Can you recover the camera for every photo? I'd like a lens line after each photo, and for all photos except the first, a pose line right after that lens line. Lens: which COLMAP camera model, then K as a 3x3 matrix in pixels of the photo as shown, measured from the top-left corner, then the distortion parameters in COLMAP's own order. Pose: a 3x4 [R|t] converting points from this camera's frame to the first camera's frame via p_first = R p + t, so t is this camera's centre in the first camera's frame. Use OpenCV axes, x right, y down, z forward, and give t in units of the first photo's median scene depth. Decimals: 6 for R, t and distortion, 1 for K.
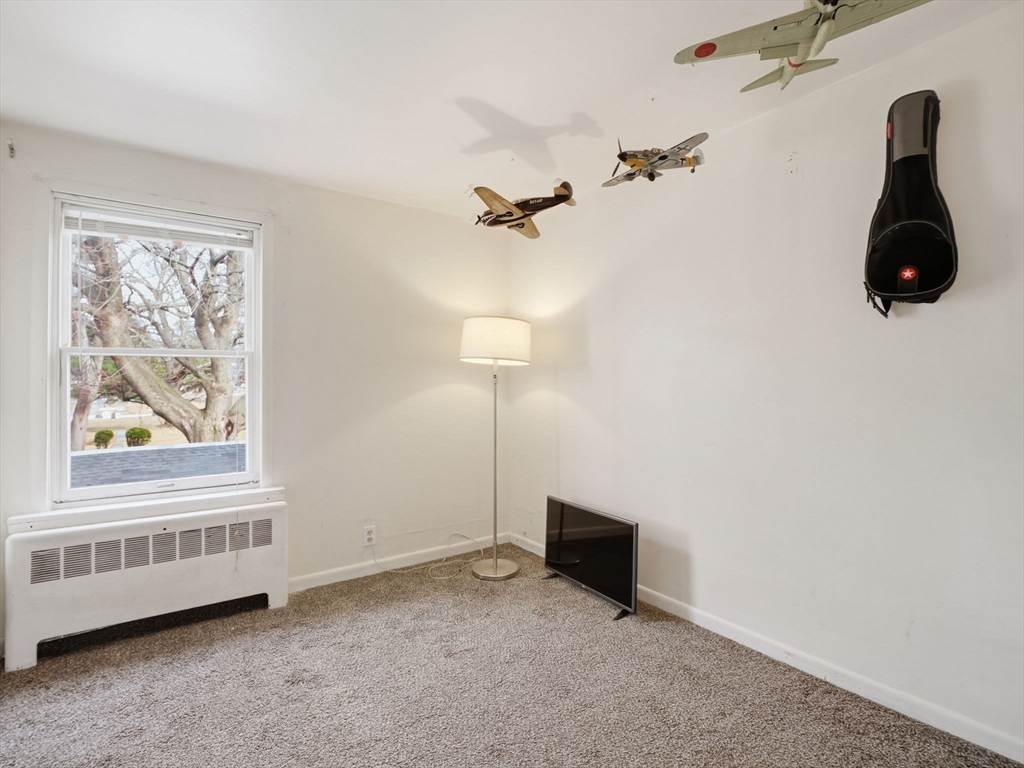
lens RADIAL K [[502.7, 0, 519.9], [0, 502.7, 375.2], [0, 0, 1]] dist [-0.015284, -0.000658]
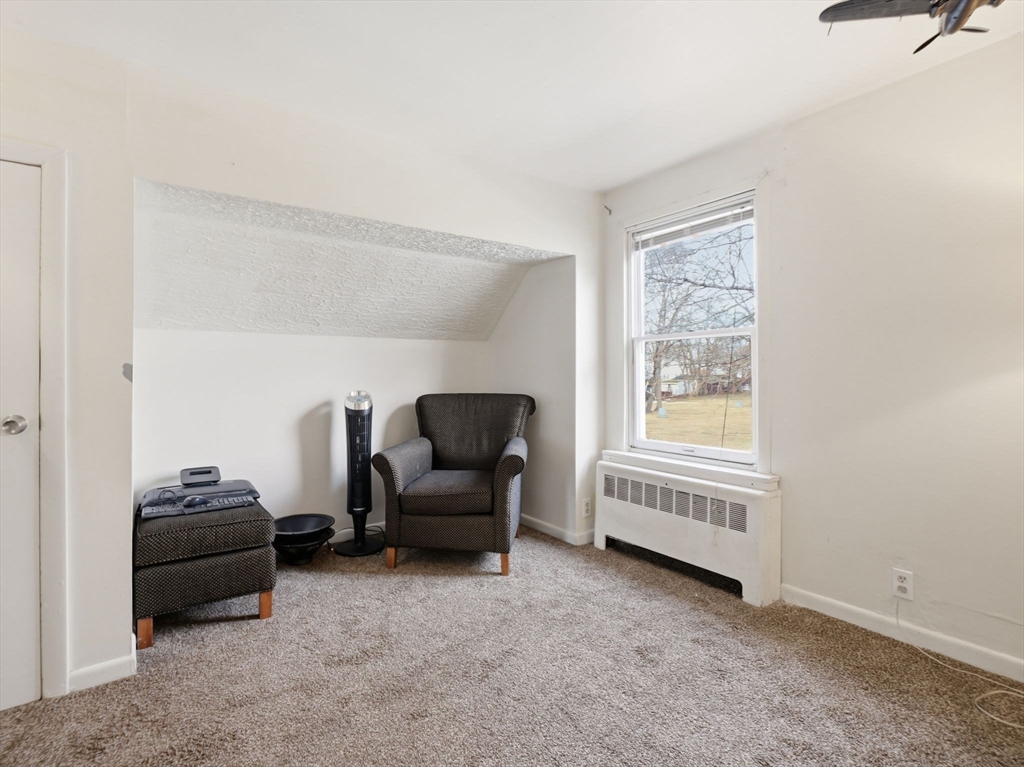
lens RADIAL K [[502.7, 0, 519.9], [0, 502.7, 374.7], [0, 0, 1]] dist [-0.015284, -0.000658]
pose [[0.014527, 0.005177, -0.999881, 0.439403], [0.018419, 0.999816, 0.005445, 0.032246], [0.999725, -0.018496, 0.014429, 0.588854]]
